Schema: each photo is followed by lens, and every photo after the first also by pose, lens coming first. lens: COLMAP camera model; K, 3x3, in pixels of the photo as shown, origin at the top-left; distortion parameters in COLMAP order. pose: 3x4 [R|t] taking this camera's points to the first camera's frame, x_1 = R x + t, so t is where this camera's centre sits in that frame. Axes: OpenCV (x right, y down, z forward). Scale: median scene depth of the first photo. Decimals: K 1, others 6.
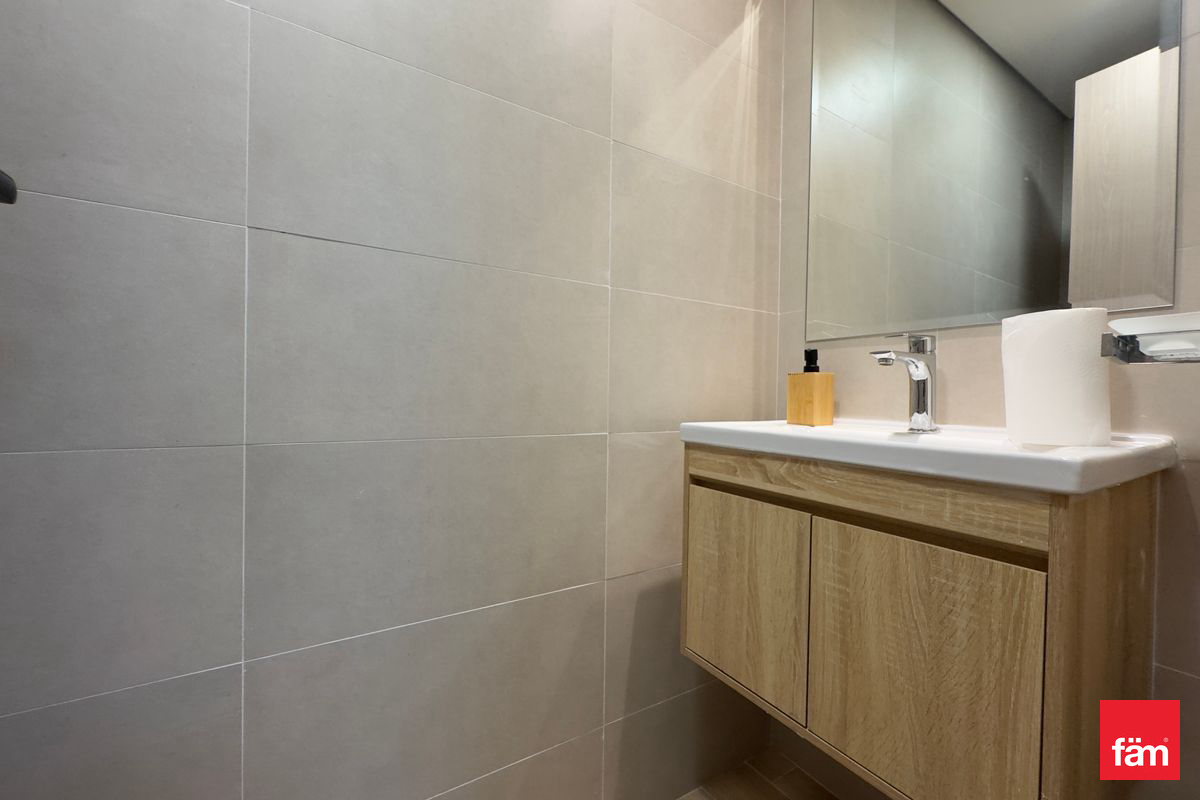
lens RADIAL K [[479.4, 0, 593.2], [0, 479.4, 401.0], [0, 0, 1]] dist [-0.001368, -0.000172]
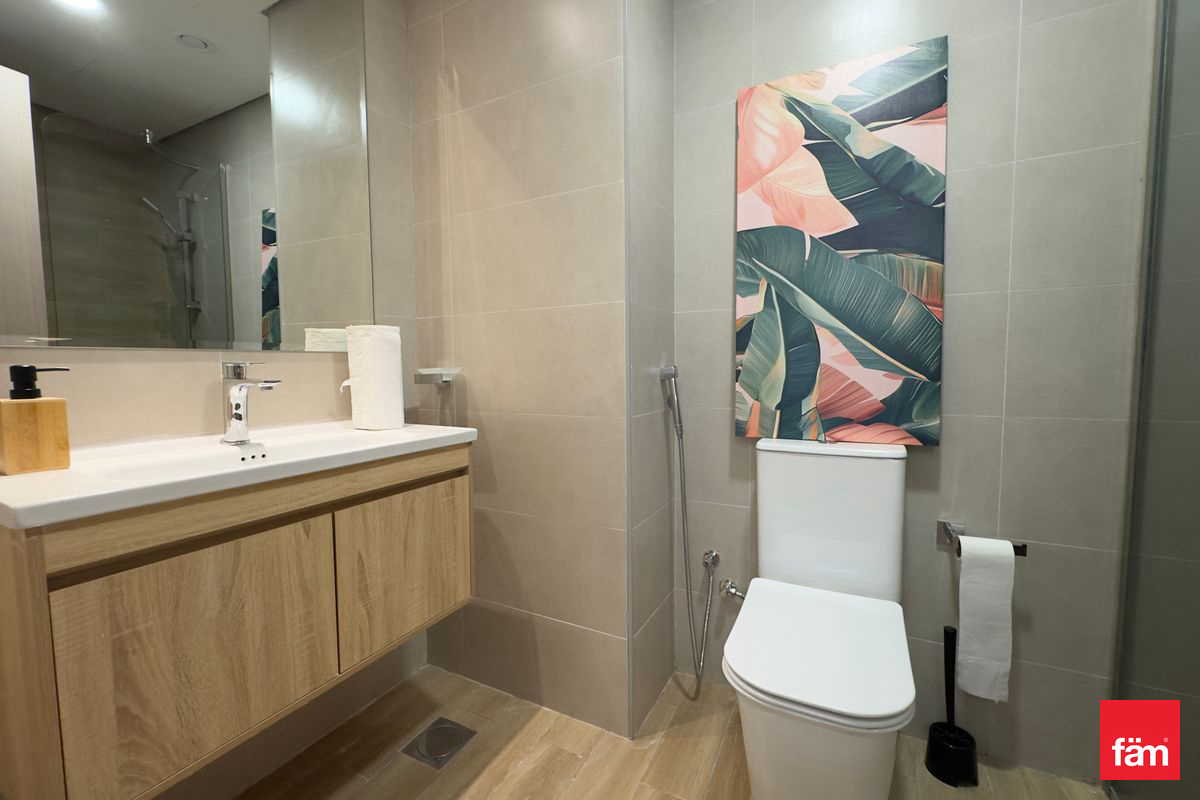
lens RADIAL K [[479.4, 0, 593.2], [0, 479.4, 401.0], [0, 0, 1]] dist [-0.001368, -0.000172]
pose [[-0.487737, -0.040950, 0.872030, -0.618618], [0.054167, 0.995555, 0.077046, -0.070055], [-0.871309, 0.084813, -0.483351, 0.659815]]
